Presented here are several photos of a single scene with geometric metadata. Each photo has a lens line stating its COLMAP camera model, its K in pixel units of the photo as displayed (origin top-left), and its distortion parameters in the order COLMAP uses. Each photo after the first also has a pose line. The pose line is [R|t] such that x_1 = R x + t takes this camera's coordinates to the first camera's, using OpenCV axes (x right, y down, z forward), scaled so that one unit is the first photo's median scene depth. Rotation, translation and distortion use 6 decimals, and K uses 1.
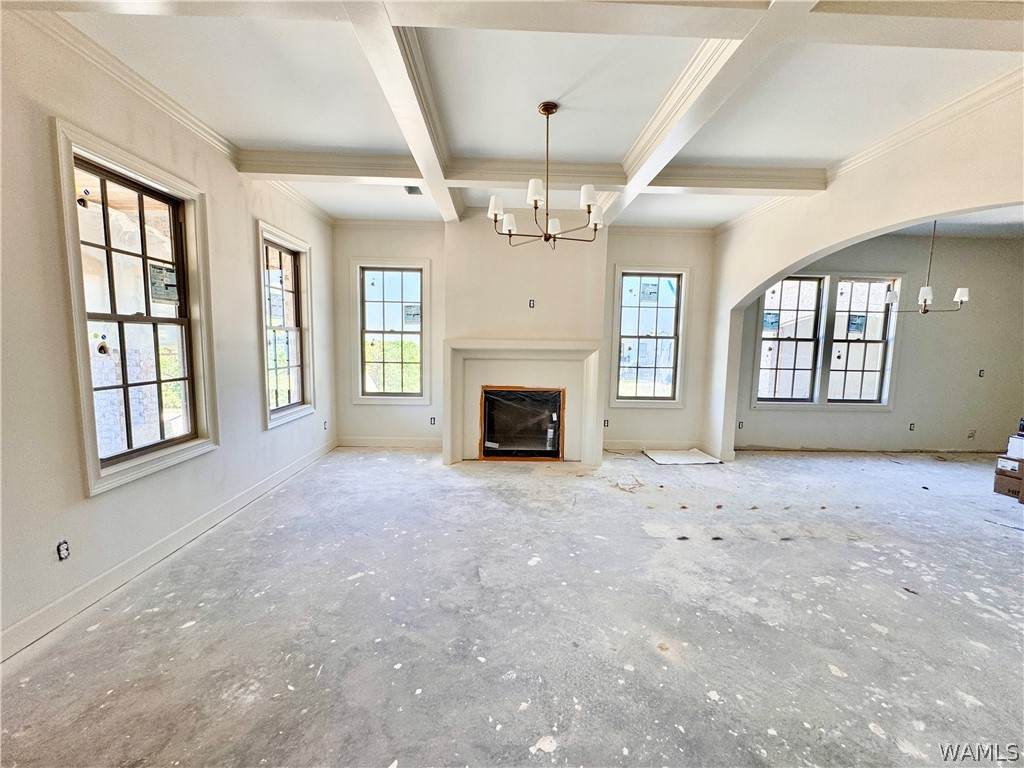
lens RADIAL K [[410.9, 0, 512.0], [0, 410.9, 384.0], [0, 0, 1]] dist [-0.003156, 0.000097]
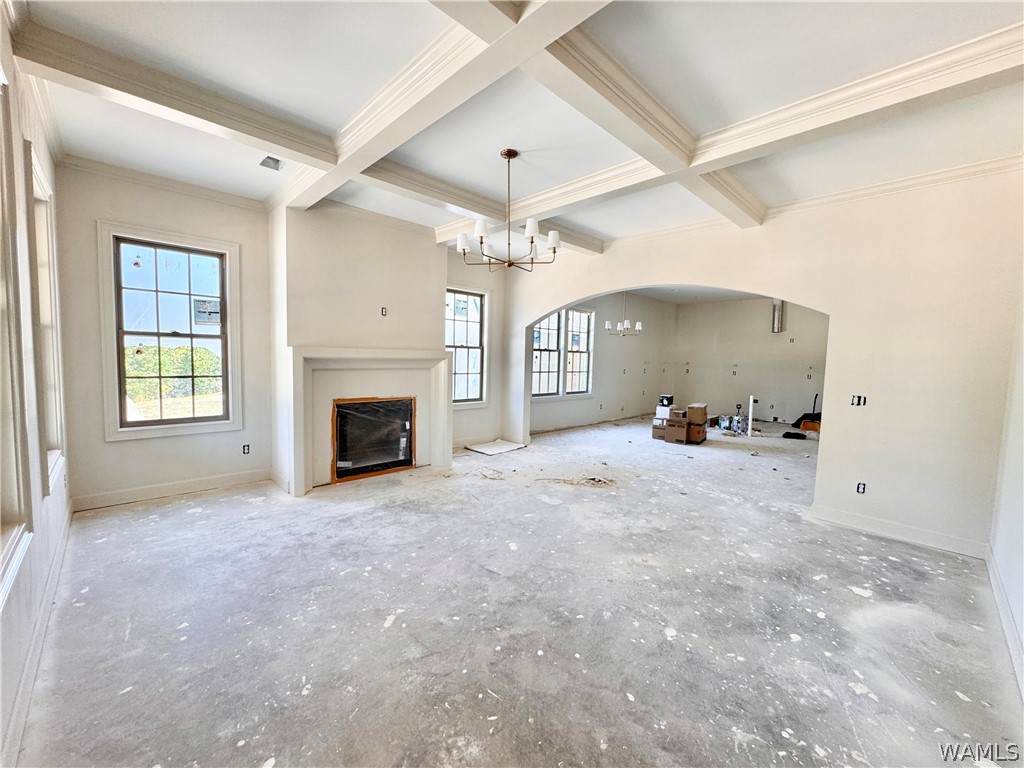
lens RADIAL K [[410.9, 0, 512.0], [0, 410.9, 384.0], [0, 0, 1]] dist [-0.003156, 0.000097]
pose [[0.735131, -0.045451, 0.676399, -0.390364], [0.054502, 0.998483, 0.007859, -0.015064], [-0.675730, 0.031087, 0.736493, 0.083788]]
